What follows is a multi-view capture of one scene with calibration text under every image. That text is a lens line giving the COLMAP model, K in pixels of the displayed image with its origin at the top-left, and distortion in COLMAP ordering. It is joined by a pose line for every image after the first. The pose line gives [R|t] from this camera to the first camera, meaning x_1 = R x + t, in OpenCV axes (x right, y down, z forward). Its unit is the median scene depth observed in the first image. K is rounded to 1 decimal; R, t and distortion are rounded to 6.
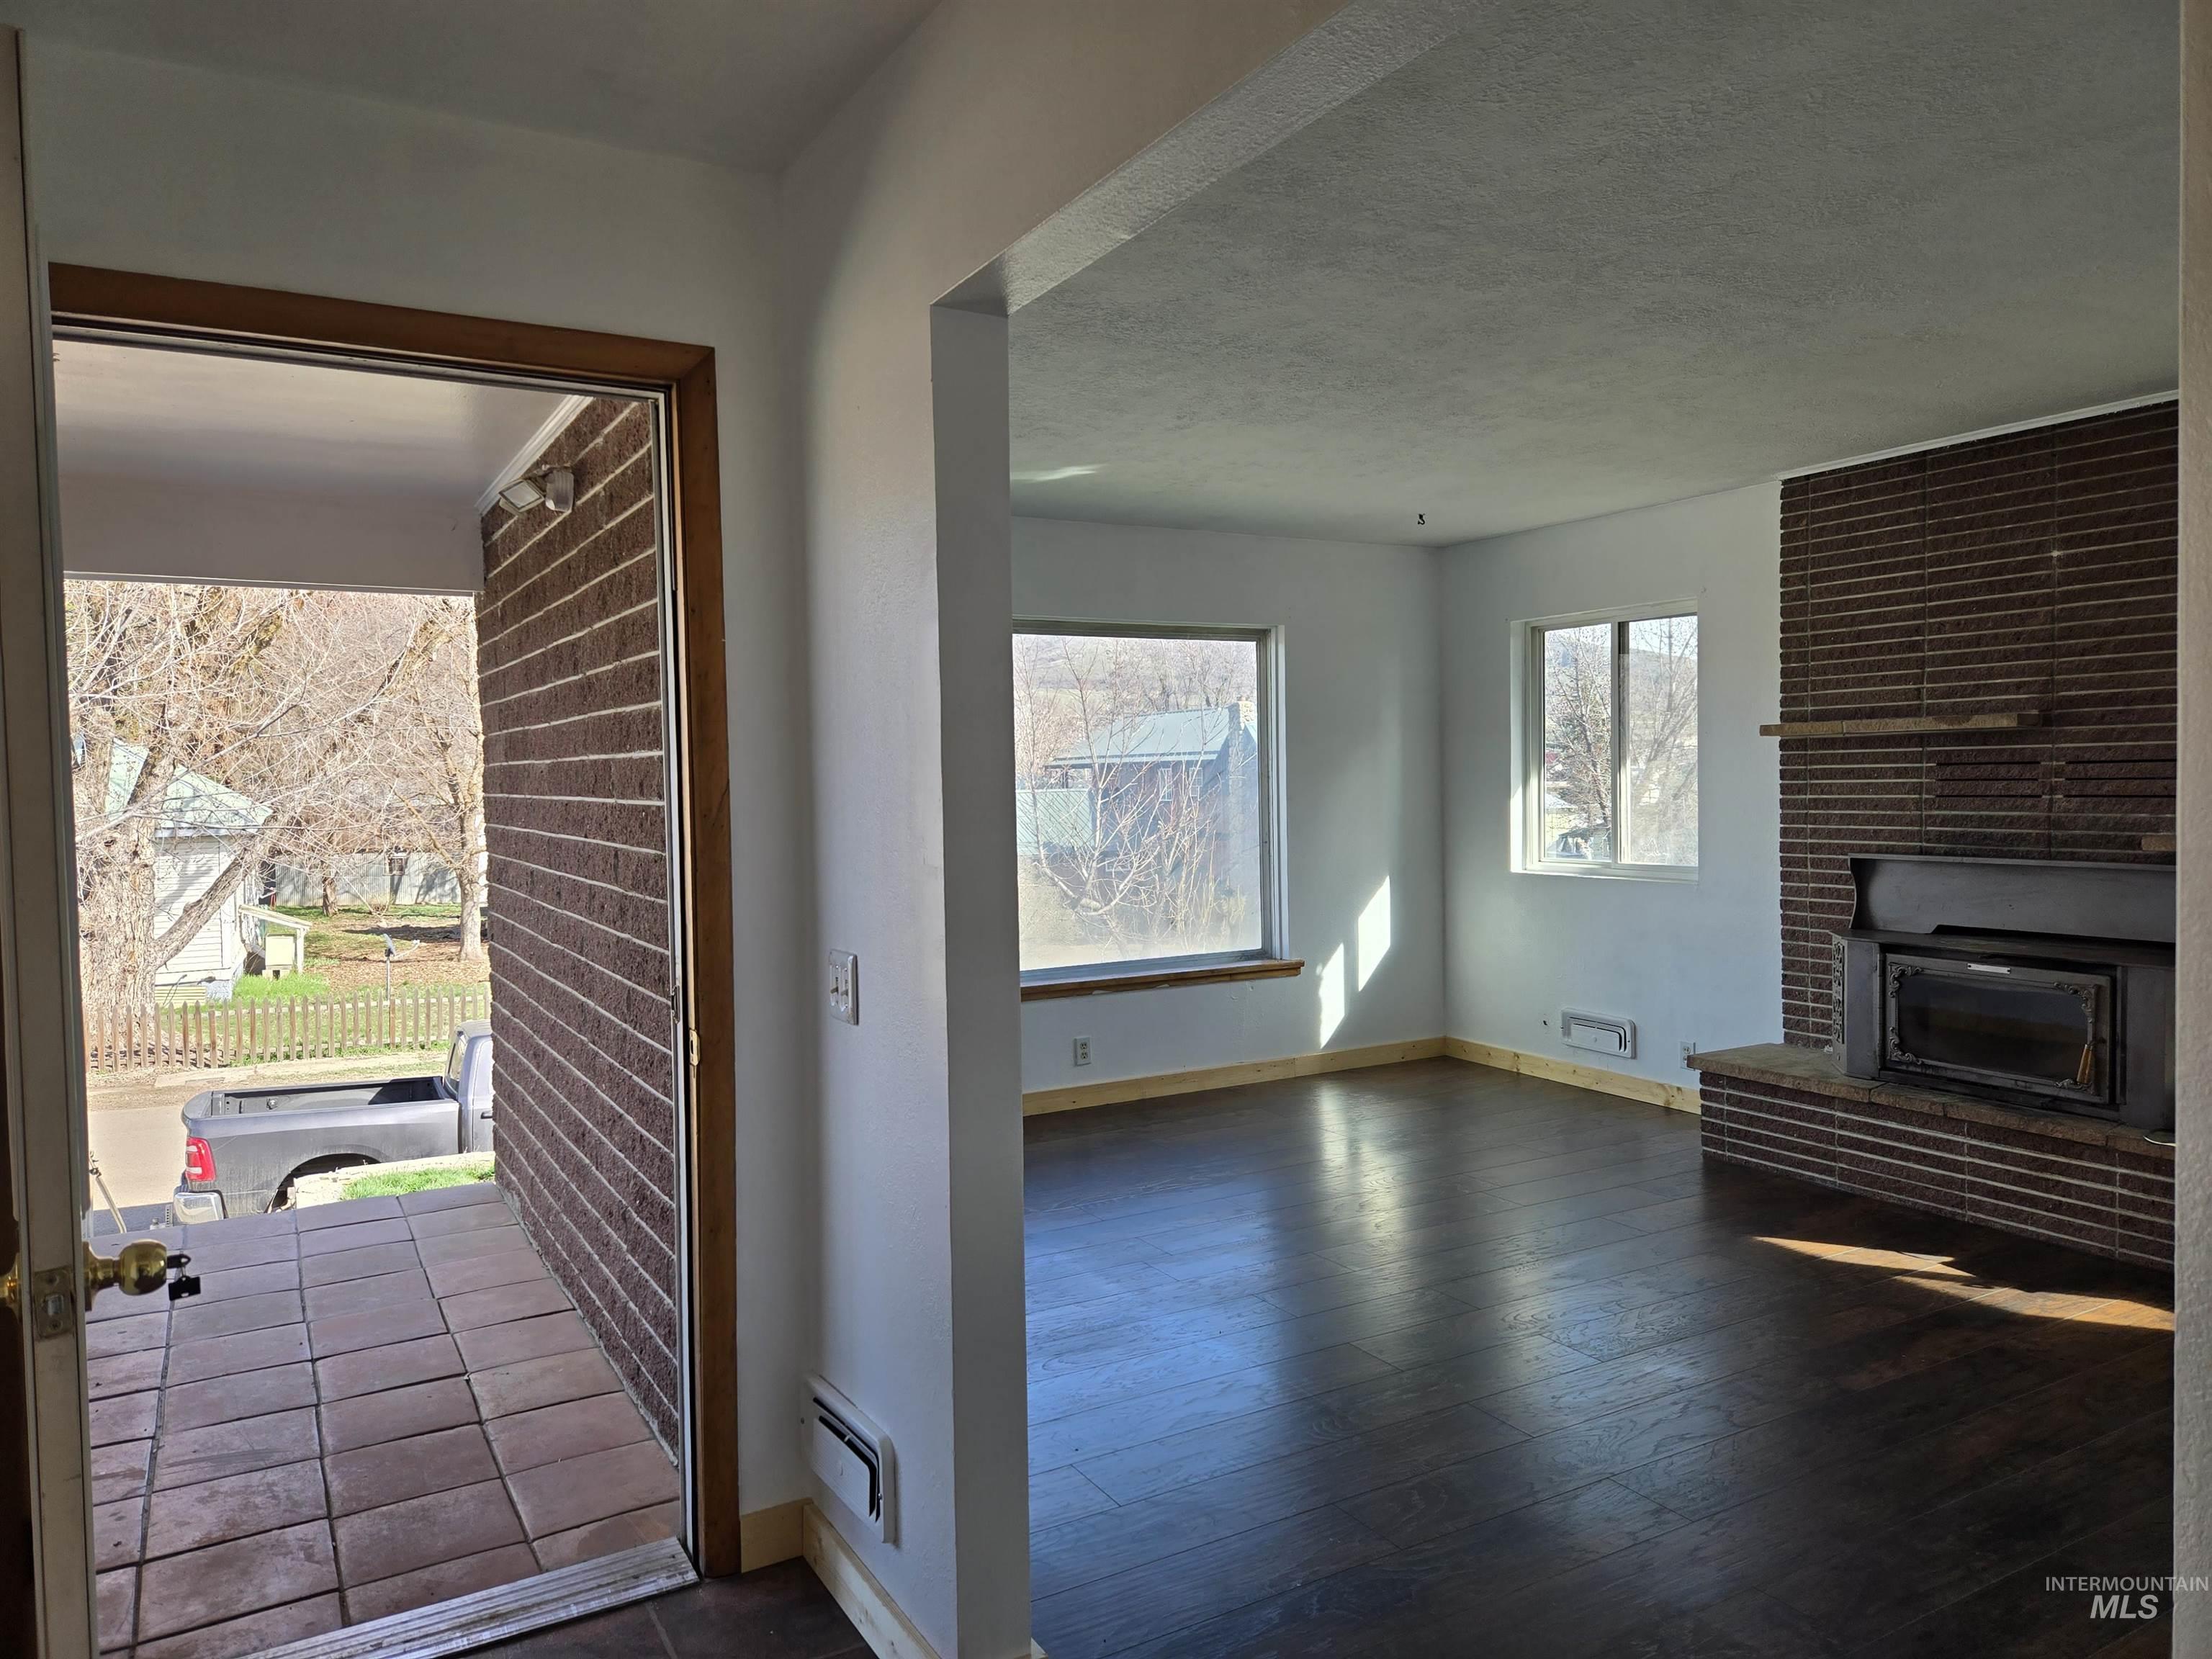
lens RADIAL K [[1491.3, 0, 1084.0], [0, 1491.3, 825.1], [0, 0, 1]] dist [0.079601, -0.066743]
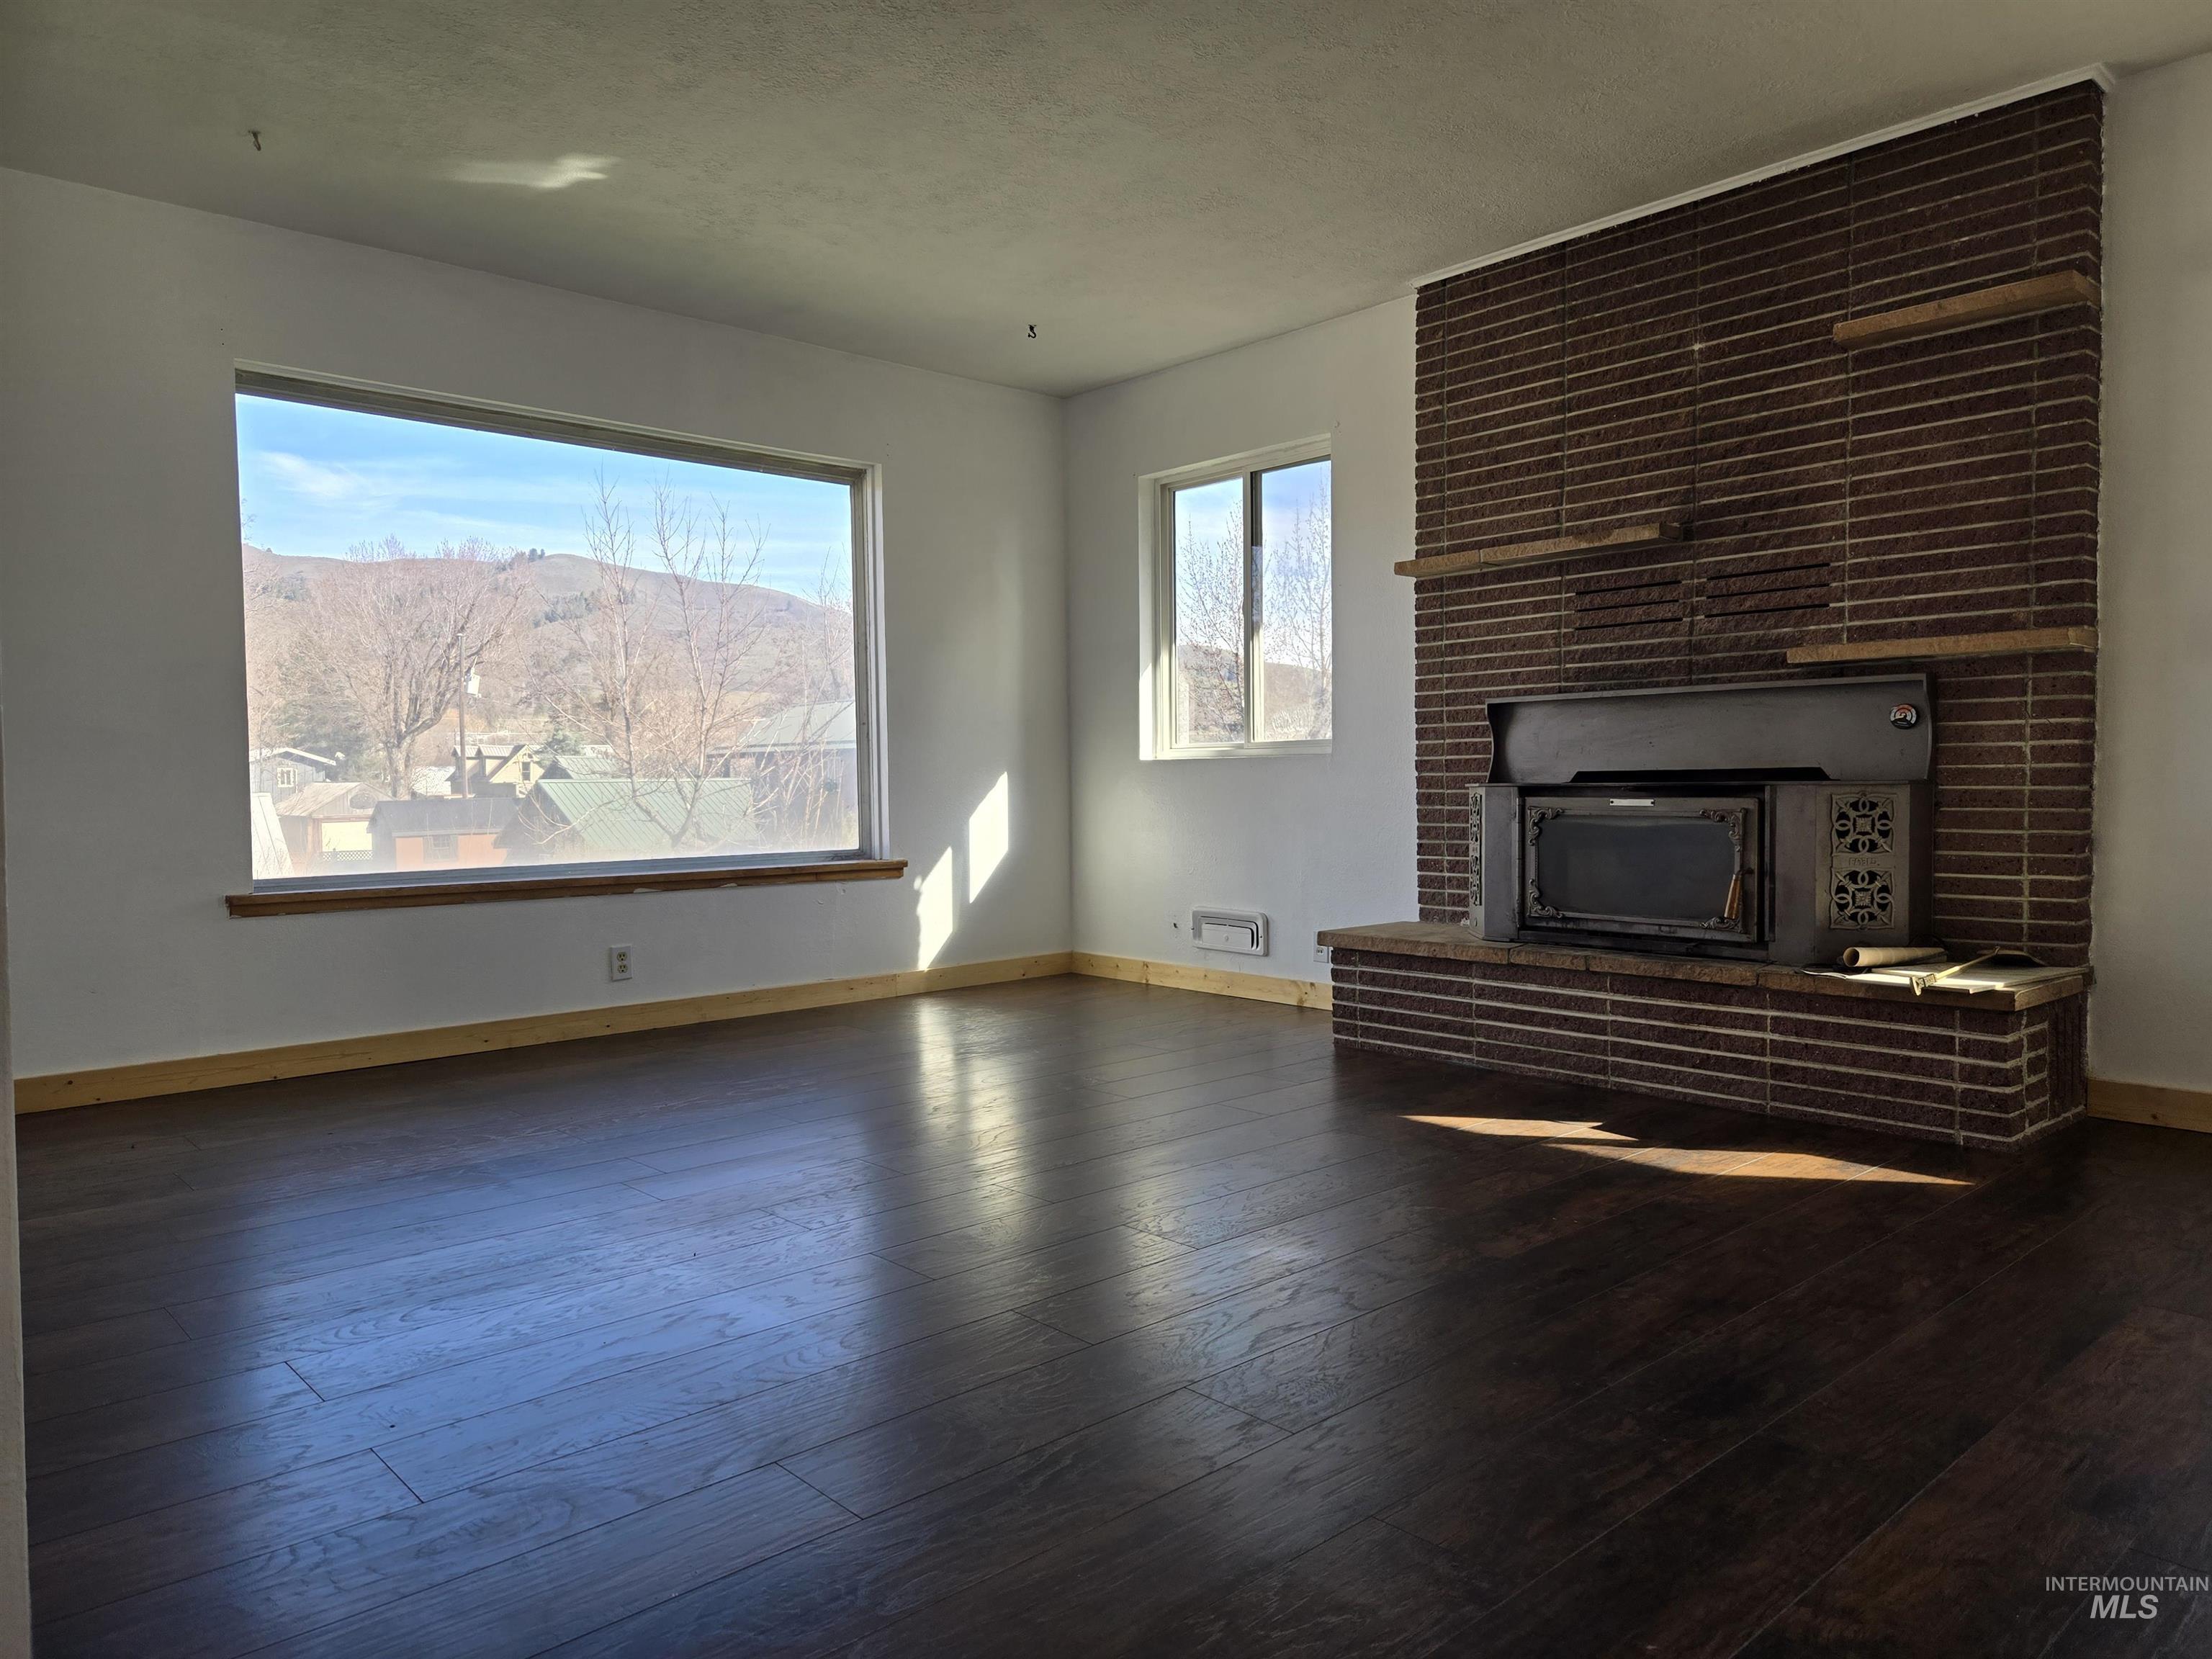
lens RADIAL K [[1491.3, 0, 1088.9], [0, 1491.3, 830.7], [0, 0, 1]] dist [0.079601, -0.066743]
pose [[0.977155, -0.001726, 0.212522, 0.094515], [0.002368, 0.999993, -0.002767, 0.107002], [-0.212516, 0.003207, 0.977152, 0.200164]]
